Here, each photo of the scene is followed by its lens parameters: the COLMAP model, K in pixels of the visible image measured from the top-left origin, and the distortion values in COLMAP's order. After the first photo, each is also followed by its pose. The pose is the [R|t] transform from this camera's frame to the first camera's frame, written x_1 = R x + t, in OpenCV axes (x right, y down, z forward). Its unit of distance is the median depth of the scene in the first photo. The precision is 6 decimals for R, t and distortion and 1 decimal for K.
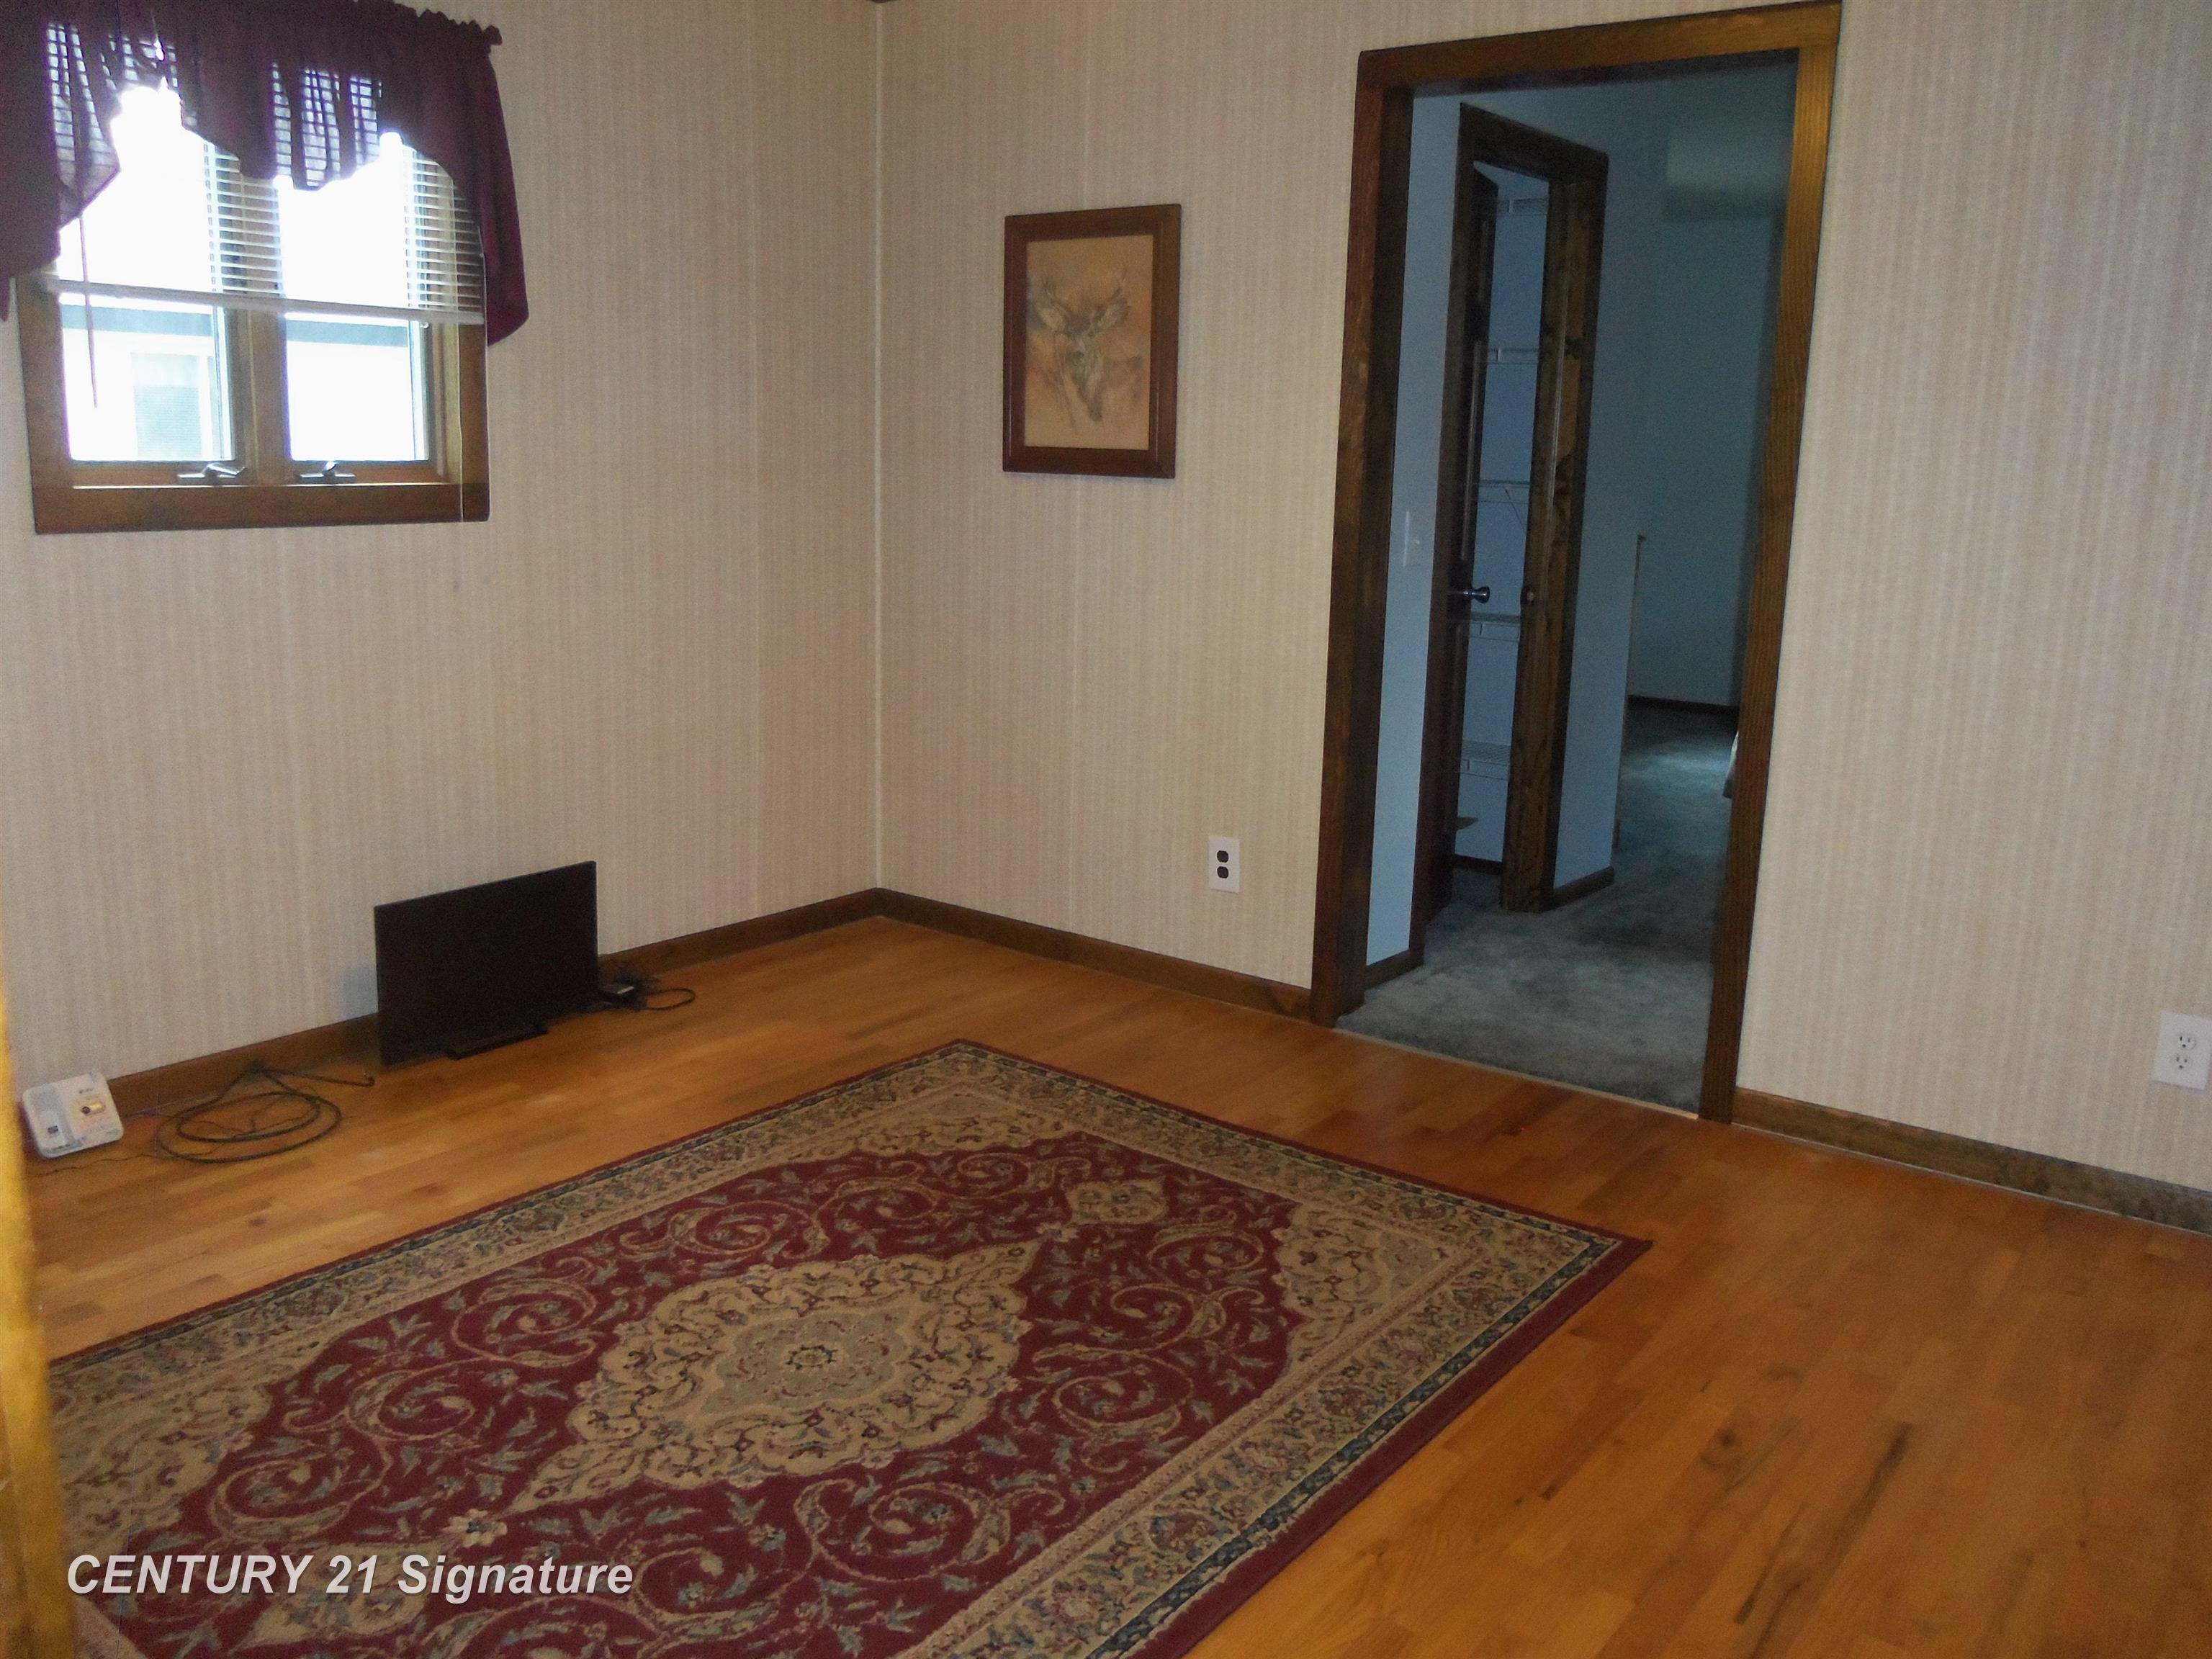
lens RADIAL K [[1801.6, 0, 1112.5], [0, 1801.6, 827.8], [0, 0, 1]] dist [-0.055100, 0.015434]
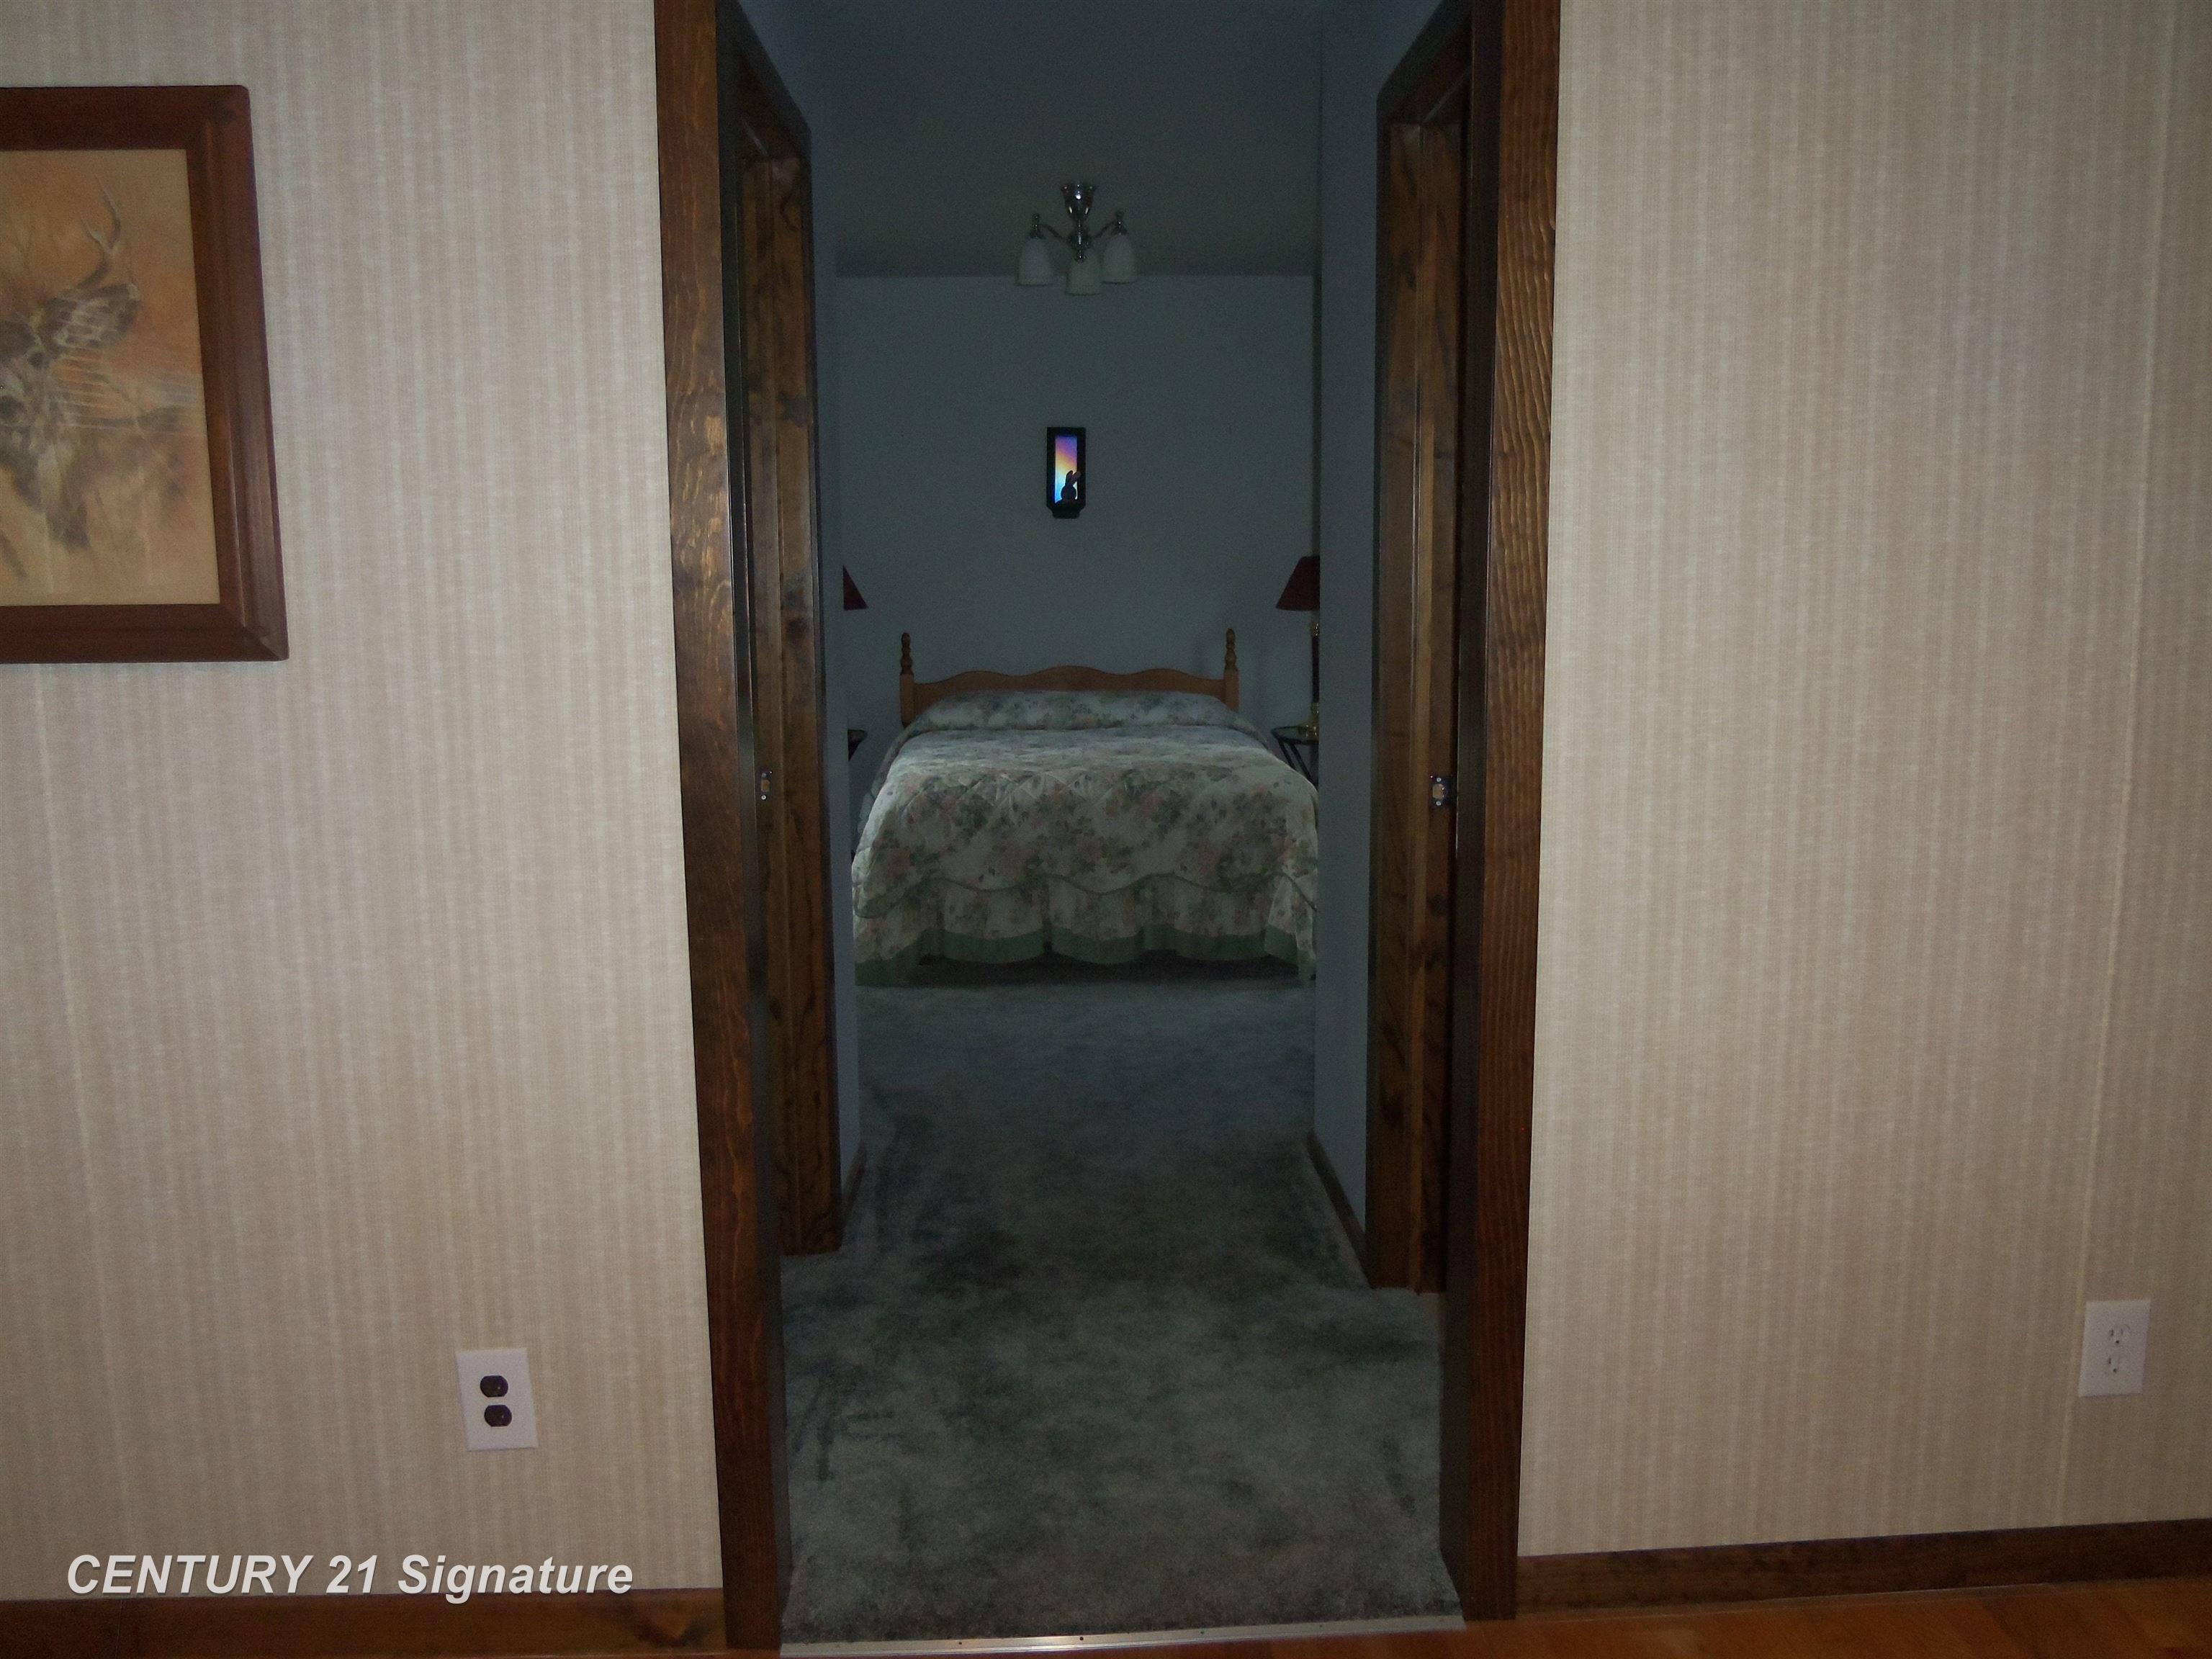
lens RADIAL K [[1801.6, 0, 1088.9], [0, 1801.6, 821.8], [0, 0, 1]] dist [-0.055100, 0.015434]
pose [[0.764940, -0.131620, 0.630510, -0.109278], [0.164073, 0.986424, 0.006862, -0.120588], [-0.622854, 0.098201, 0.776151, 0.504969]]
